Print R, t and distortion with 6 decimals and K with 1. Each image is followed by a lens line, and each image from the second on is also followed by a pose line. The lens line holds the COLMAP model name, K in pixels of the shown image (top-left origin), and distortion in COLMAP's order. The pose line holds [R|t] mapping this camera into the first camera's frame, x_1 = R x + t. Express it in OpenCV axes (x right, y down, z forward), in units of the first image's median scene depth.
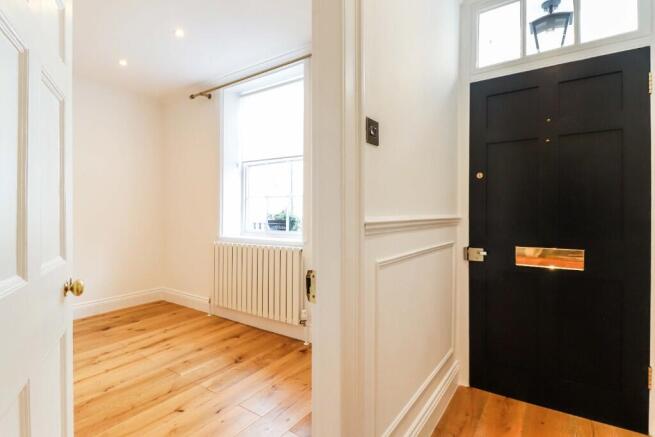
lens RADIAL K [[332.6, 0, 327.4], [0, 332.6, 212.4], [0, 0, 1]] dist [0.017699, -0.000194]
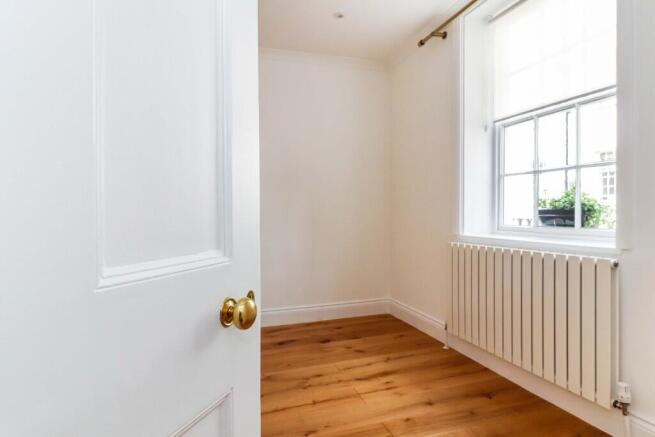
lens RADIAL K [[389.6, 0, 341.1], [0, 389.6, 214.4], [0, 0, 1]] dist [0.001342, -0.002111]
pose [[0.815223, -0.003665, -0.579136, -0.065752], [0.008083, 0.999955, 0.005049, 0.027145], [0.579091, -0.008797, 0.815215, 0.234187]]
